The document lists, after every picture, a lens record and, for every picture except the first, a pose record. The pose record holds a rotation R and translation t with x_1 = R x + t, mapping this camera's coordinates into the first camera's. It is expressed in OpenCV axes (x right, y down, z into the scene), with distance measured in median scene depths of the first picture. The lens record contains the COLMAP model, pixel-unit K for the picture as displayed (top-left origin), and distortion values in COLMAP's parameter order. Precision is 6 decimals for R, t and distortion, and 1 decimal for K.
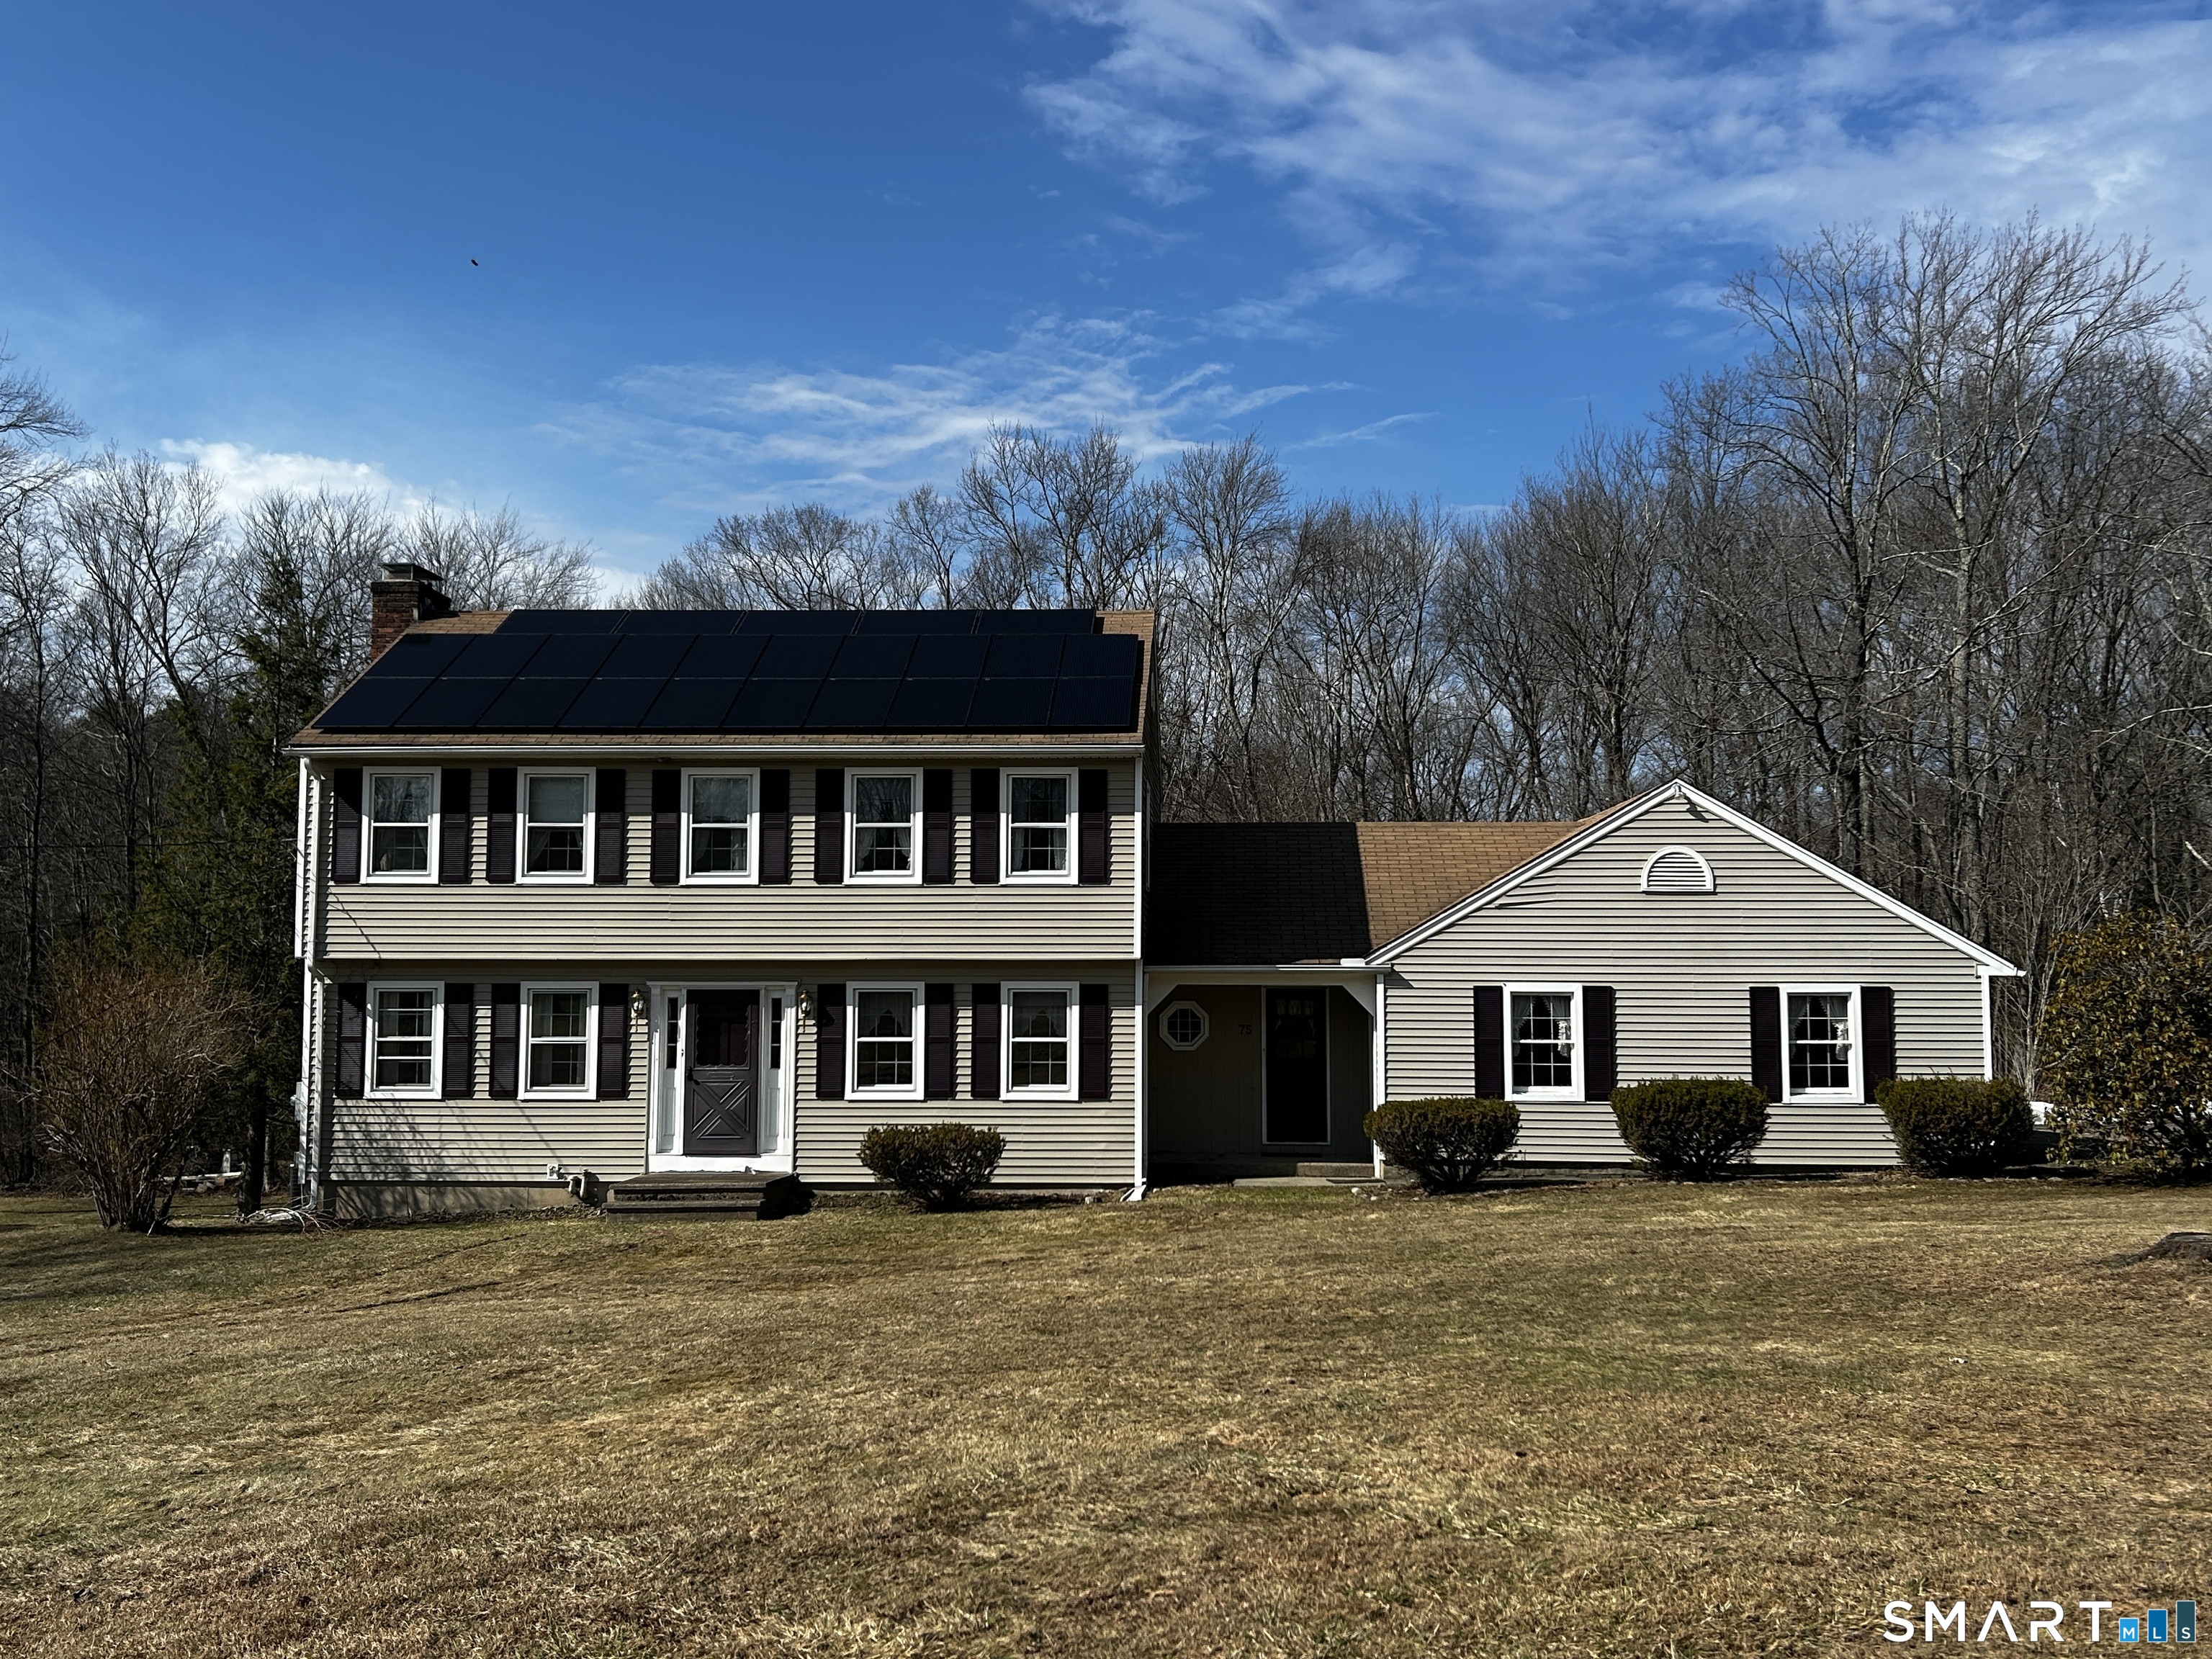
lens RADIAL K [[2075.6, 0, 1097.4], [0, 2075.6, 833.7], [0, 0, 1]] dist [0.040975, 0.000000]
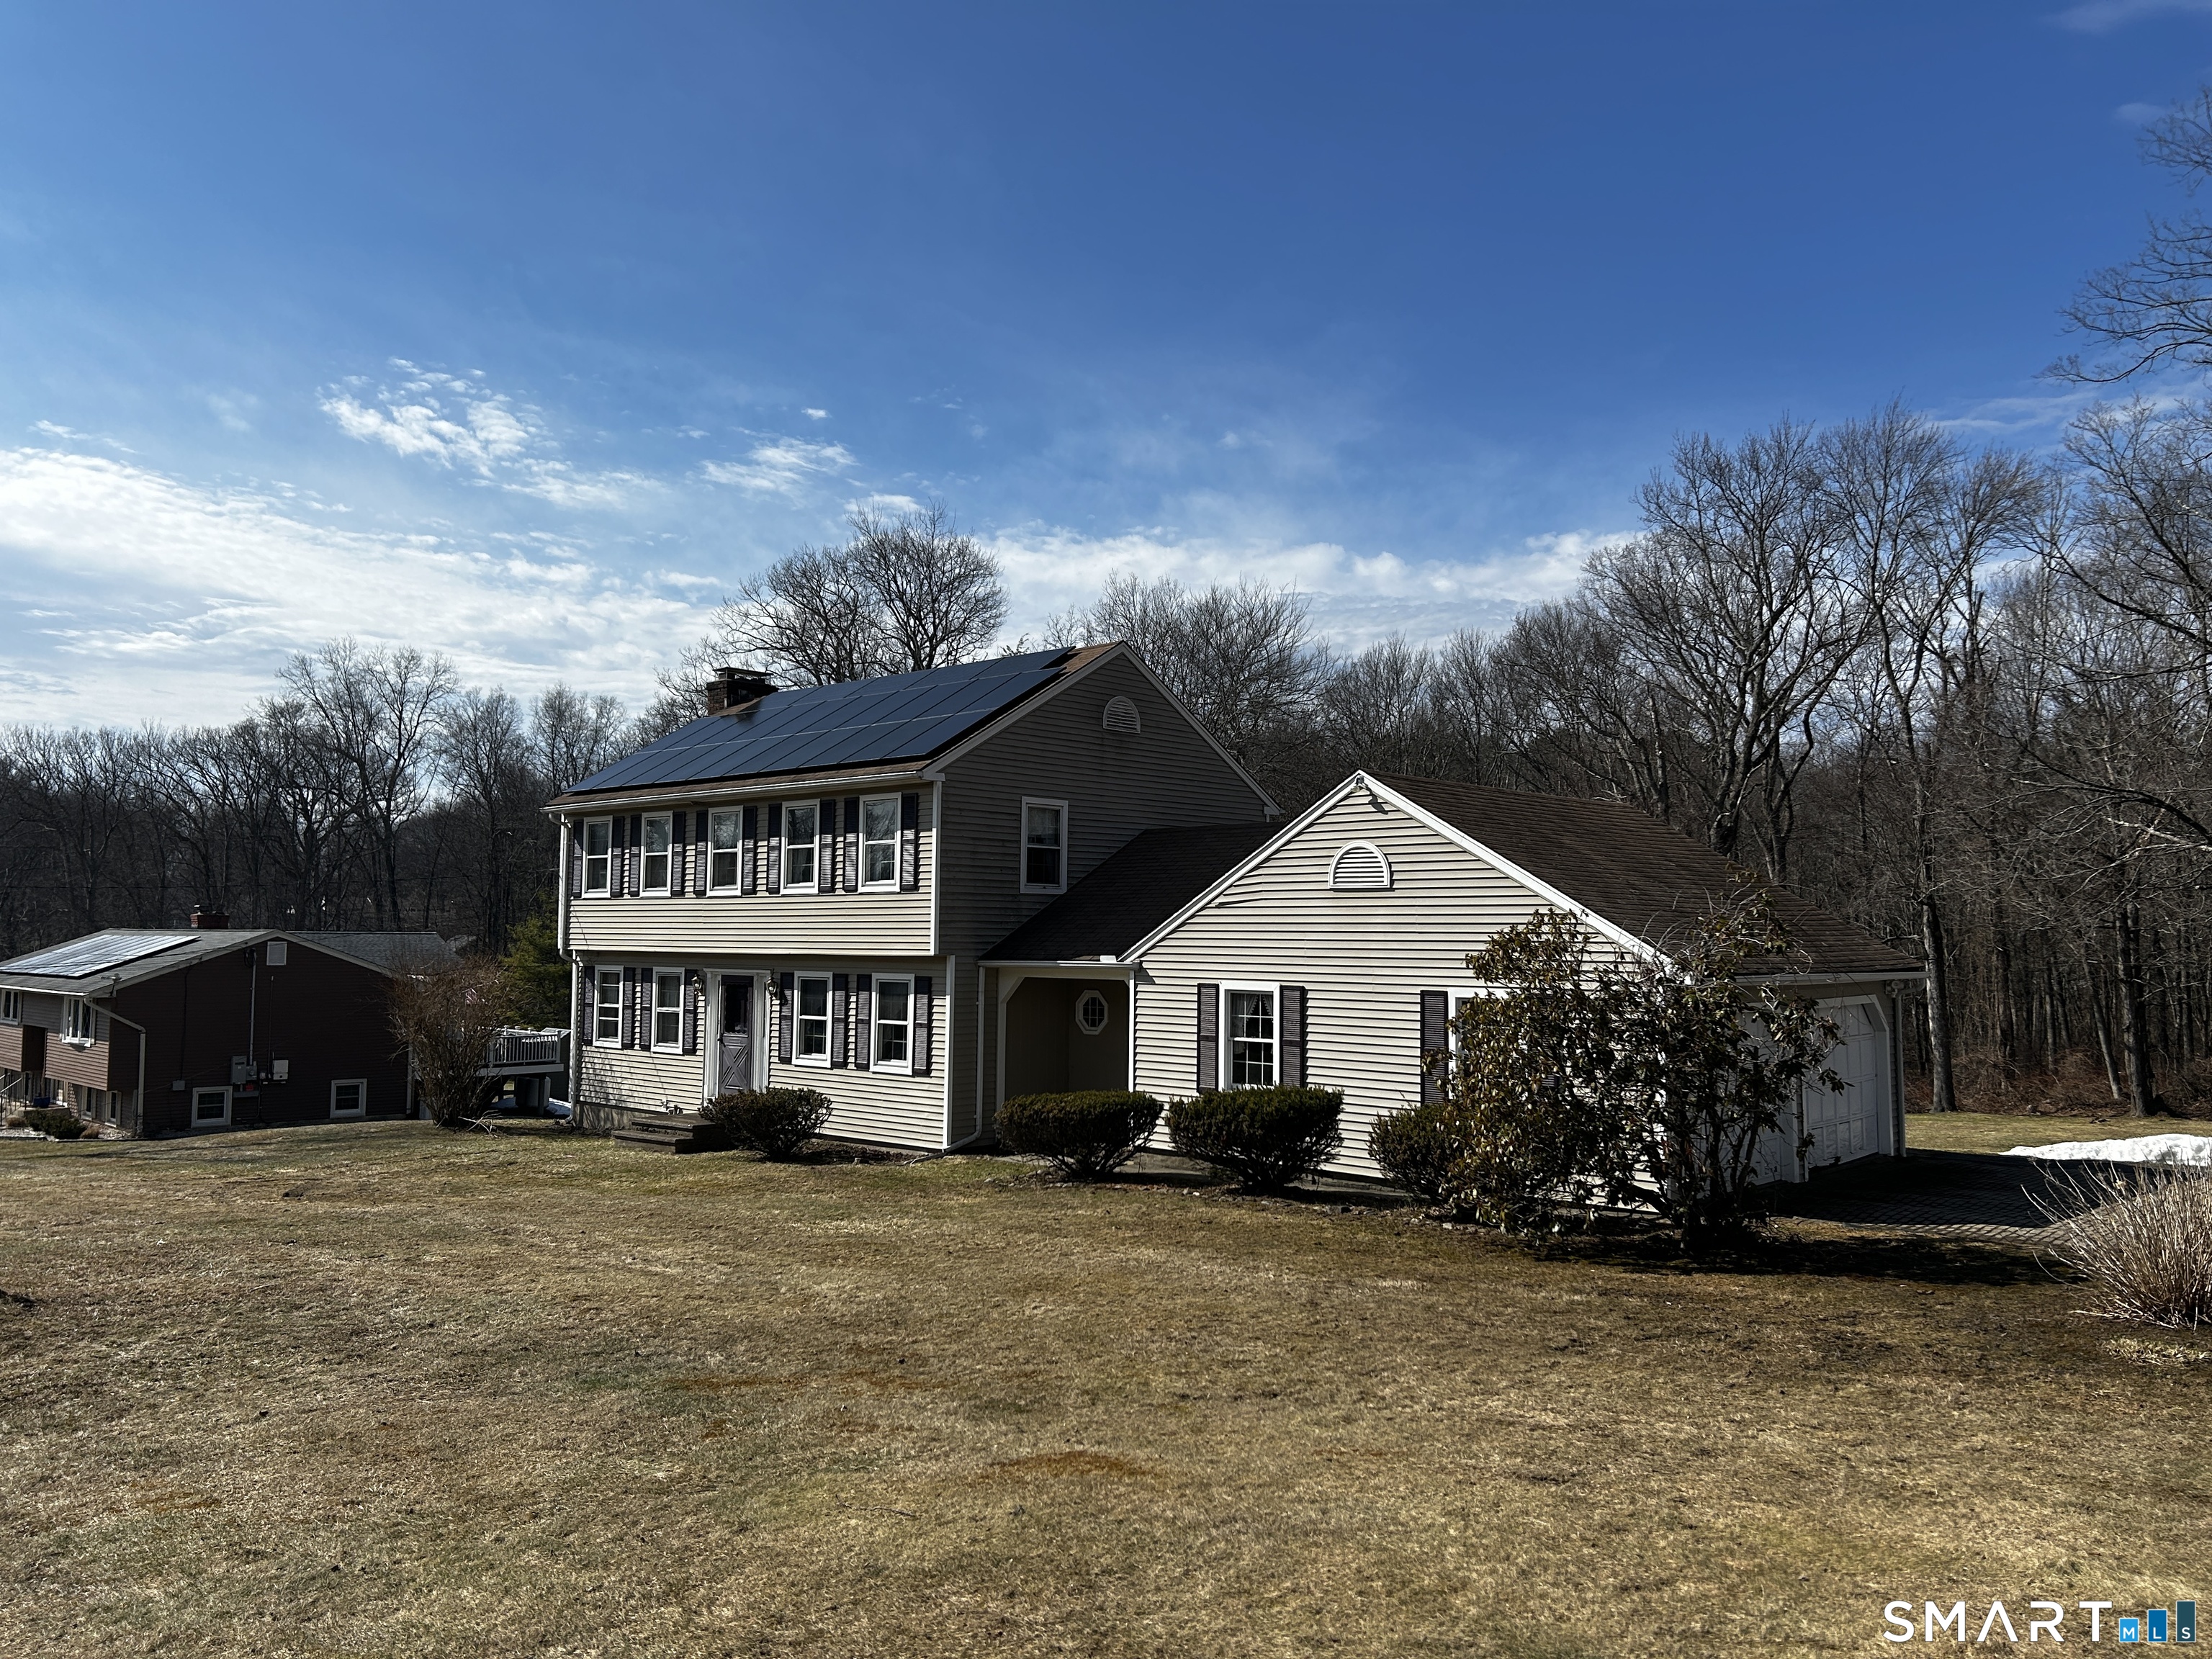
lens RADIAL K [[1651.7, 0, 1111.1], [0, 1651.7, 829.1], [0, 0, 1]] dist [0.009494, 0.000287]
pose [[0.777864, -0.039670, -0.627179, 0.663354], [0.039372, 0.999121, -0.014365, 0.006958], [0.627198, -0.013520, 0.778743, 0.336201]]
